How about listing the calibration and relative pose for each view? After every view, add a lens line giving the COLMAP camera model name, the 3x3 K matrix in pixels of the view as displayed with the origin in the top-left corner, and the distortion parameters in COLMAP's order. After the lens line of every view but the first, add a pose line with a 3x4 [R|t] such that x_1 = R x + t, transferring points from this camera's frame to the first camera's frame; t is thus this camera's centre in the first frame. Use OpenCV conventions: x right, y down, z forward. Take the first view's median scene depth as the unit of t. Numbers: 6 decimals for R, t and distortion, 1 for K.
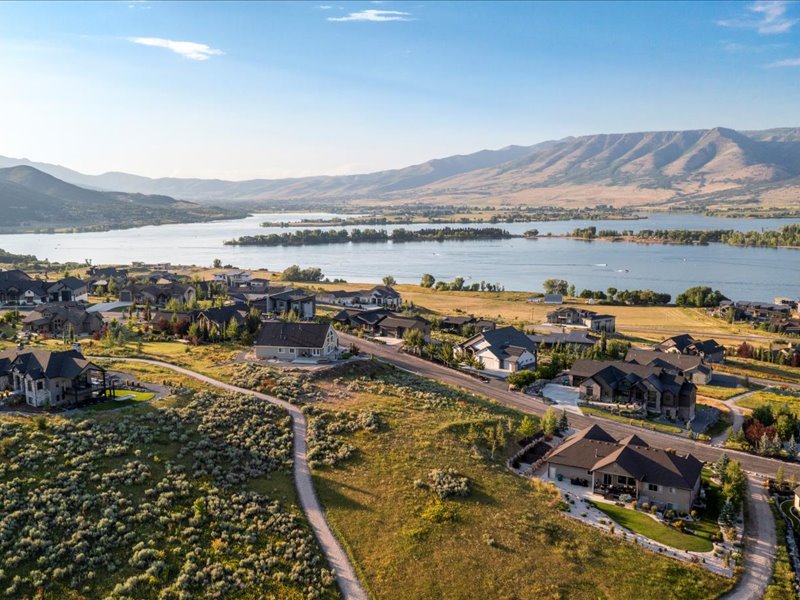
lens RADIAL K [[710.4, 0, 400.0], [0, 710.4, 300.0], [0, 0, 1]] dist [-0.005265, -0.004722]
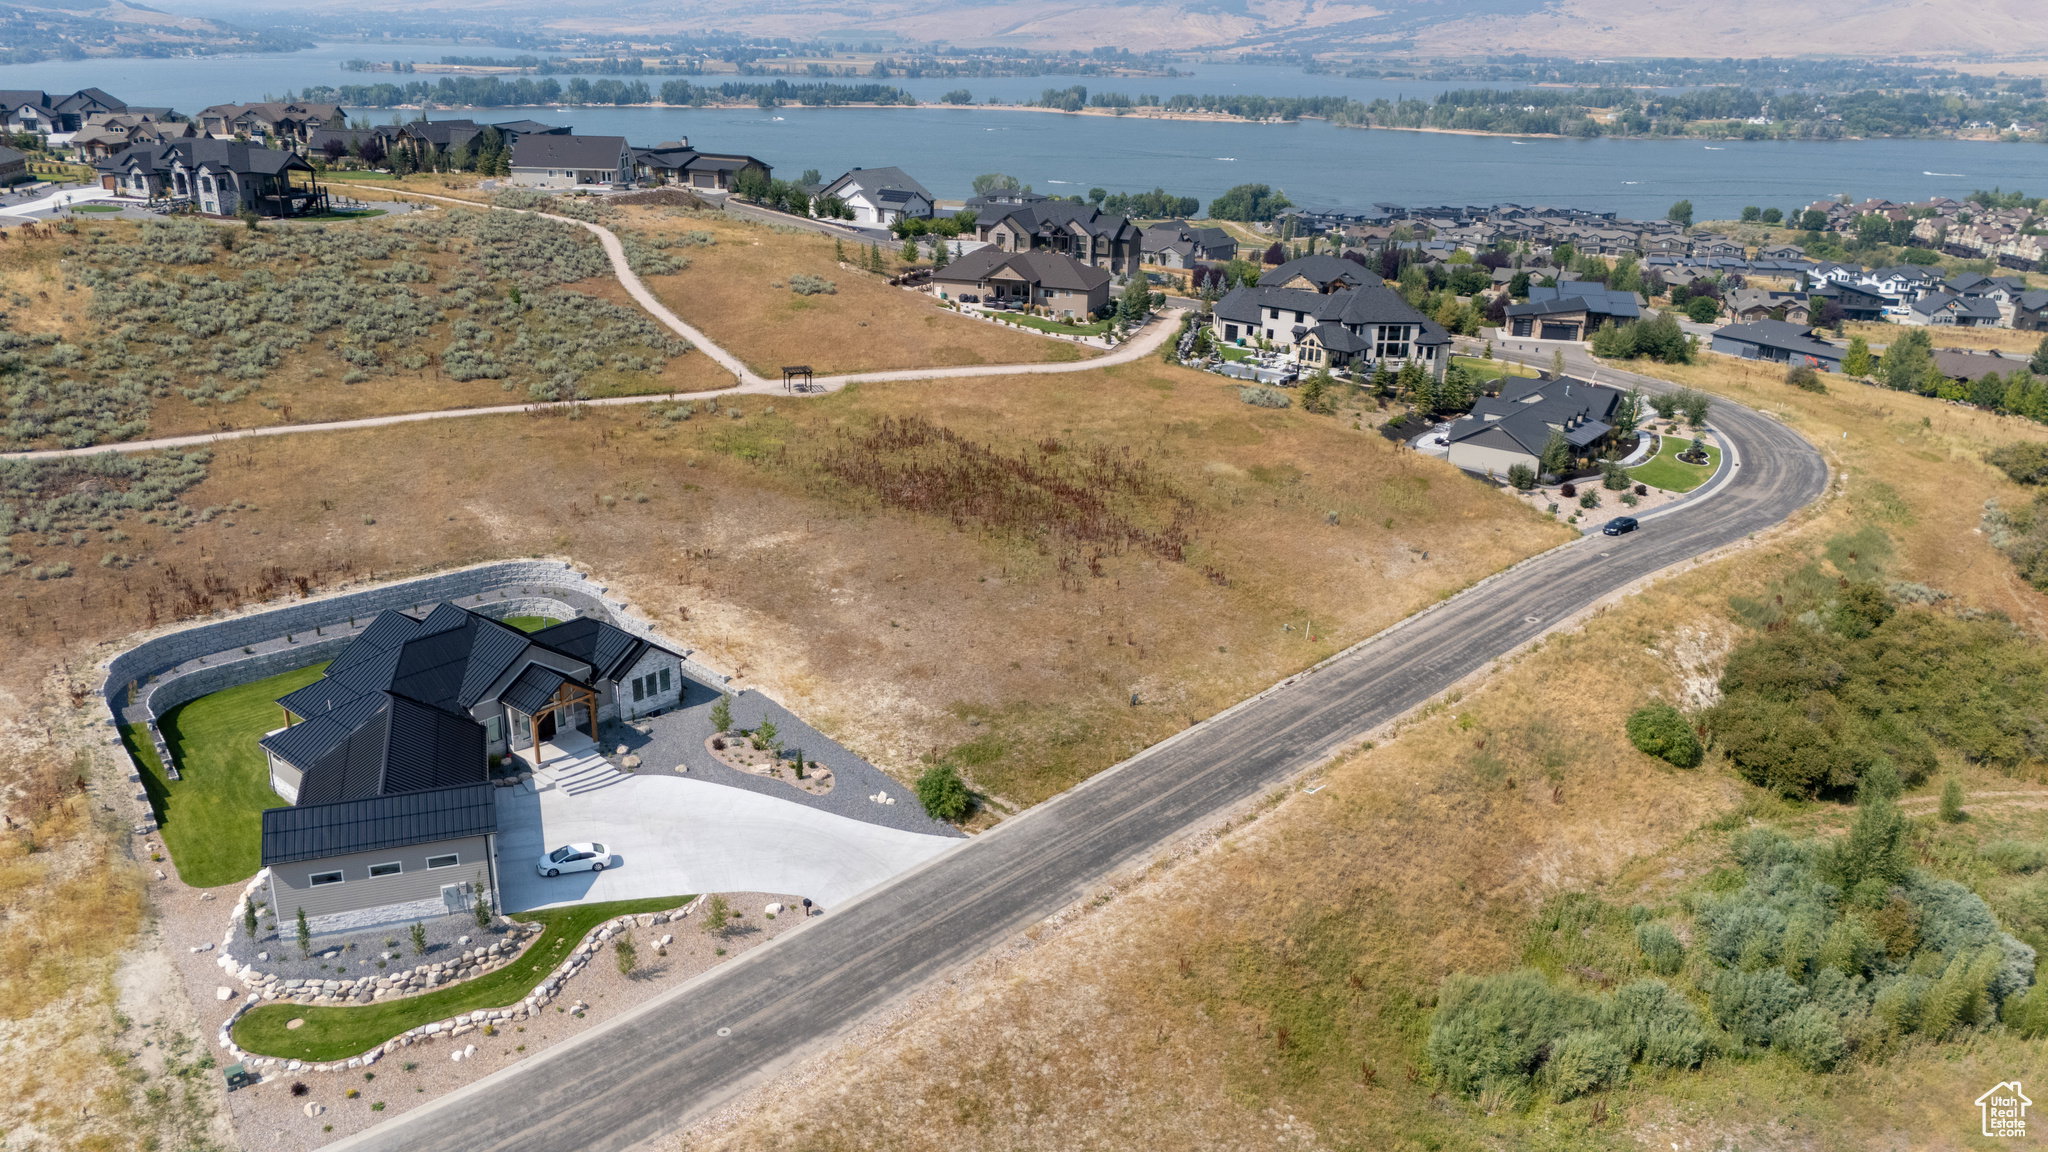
lens RADIAL K [[1495.7, 0, 1009.6], [0, 1495.7, 569.1], [0, 0, 1]] dist [0.073808, -0.075305]
pose [[0.977489, -0.043287, 0.206497, -0.009255], [0.000932, 0.979603, 0.200939, 0.025324], [-0.210983, -0.196223, 0.957592, -0.090957]]
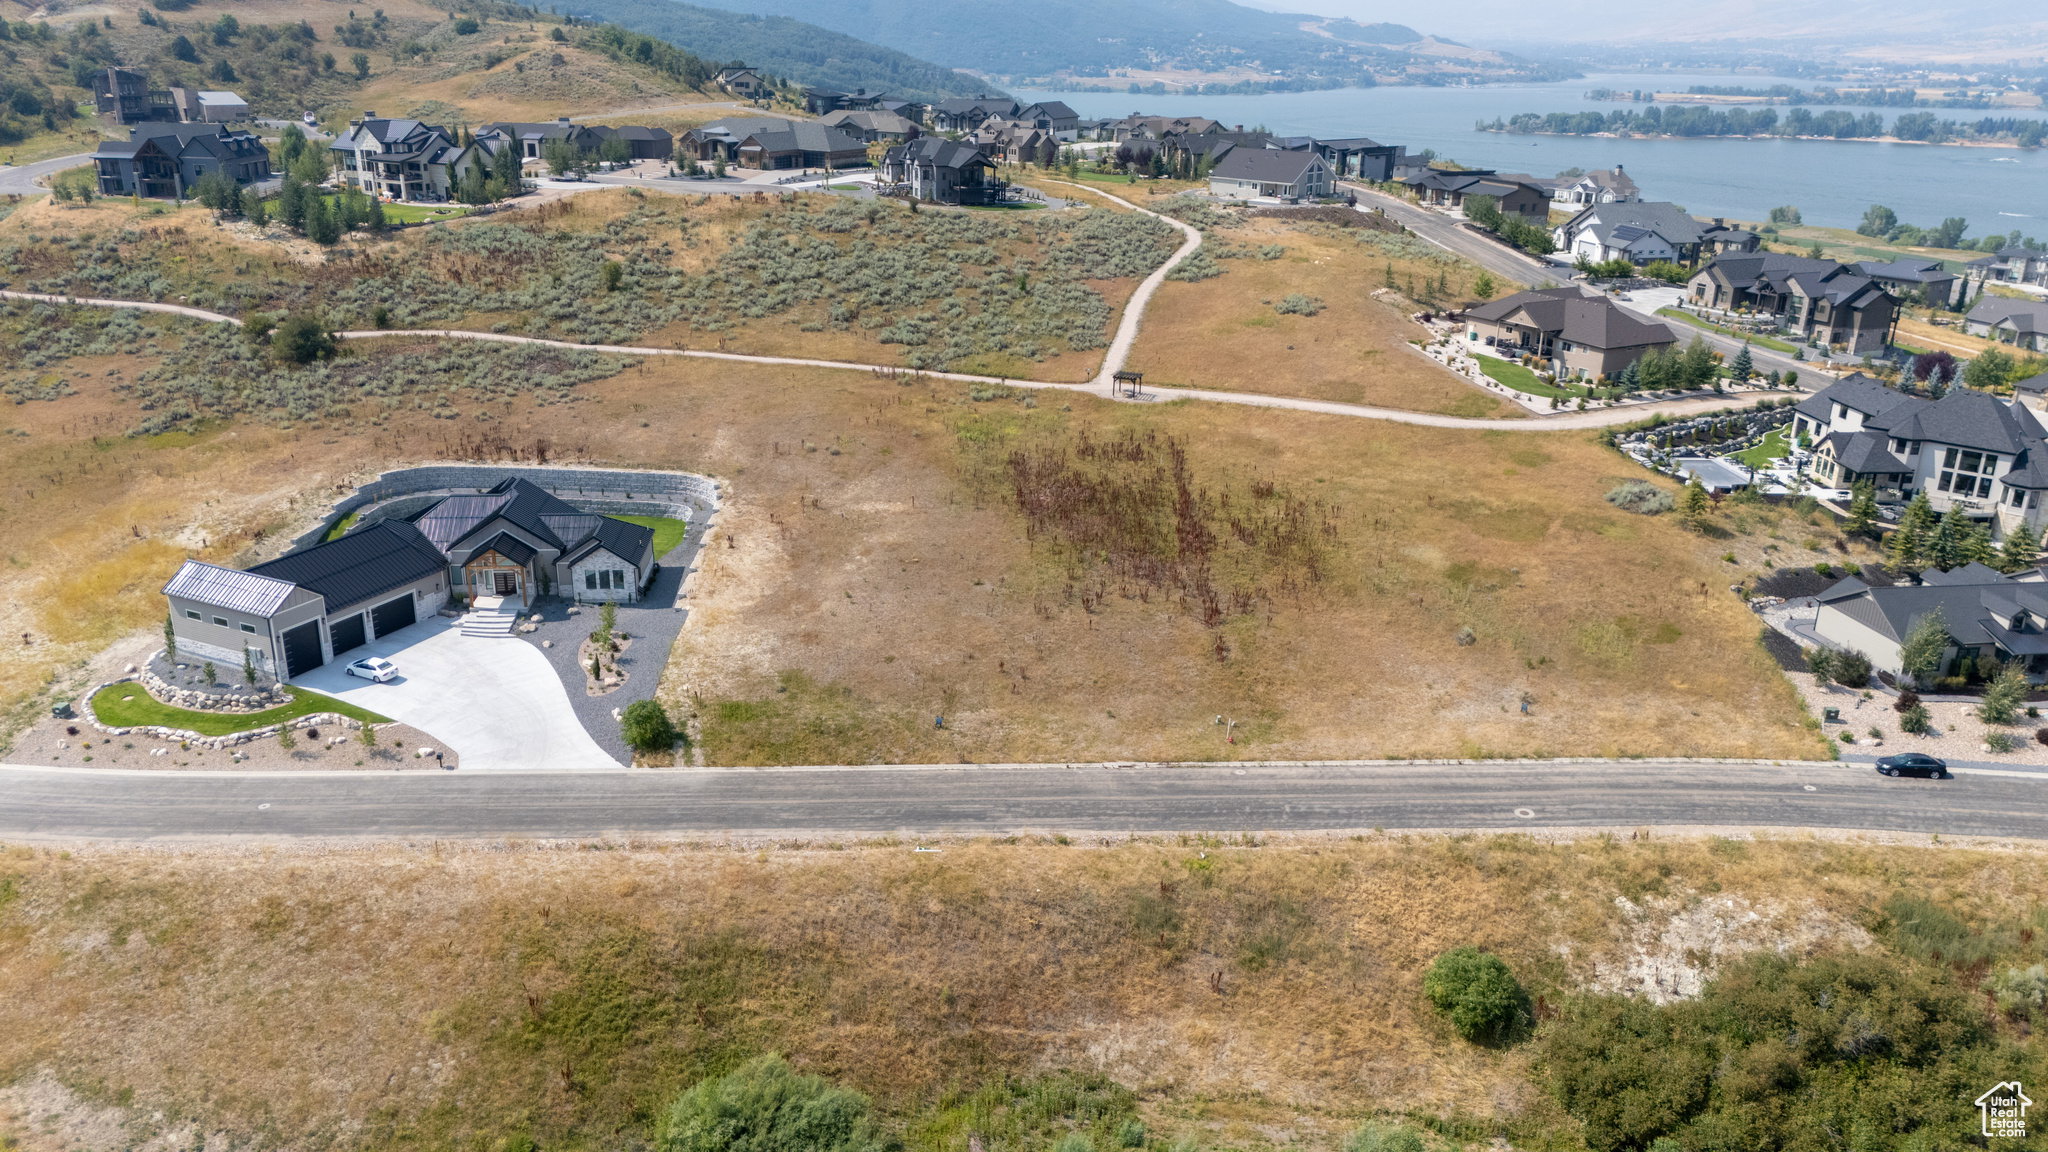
lens RADIAL K [[1492.1, 0, 1024.0], [0, 1492.1, 576.0], [0, 0, 1]] dist [0.075734, -0.073603]
pose [[0.849290, 0.204765, -0.486599, 0.077540], [-0.103544, 0.968422, 0.226798, 0.022082], [0.517673, -0.142233, 0.843673, -0.074120]]
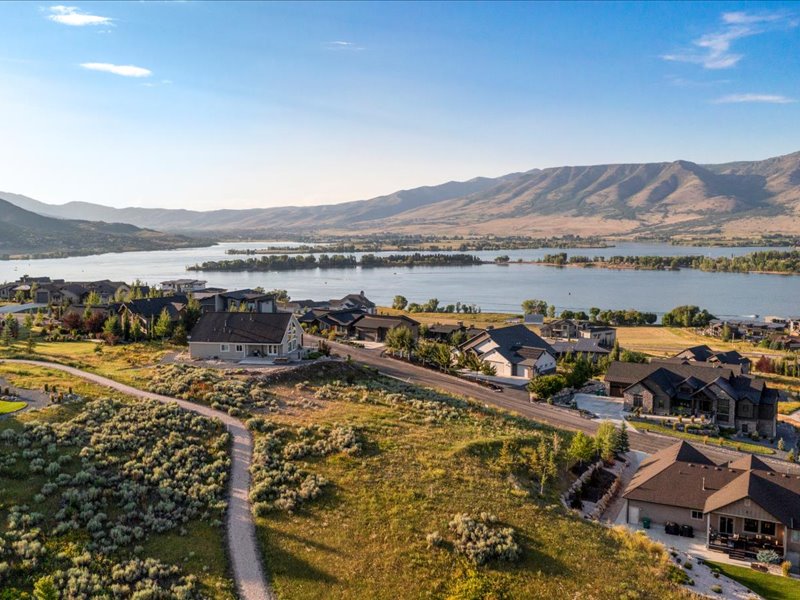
lens RADIAL K [[710.4, 0, 400.0], [0, 710.4, 300.0], [0, 0, 1]] dist [-0.005265, -0.004722]
pose [[0.998970, -0.001099, 0.045352, -0.003261], [0.003078, 0.999045, -0.043593, 0.009064], [-0.045261, 0.043687, 0.998019, 0.043212]]
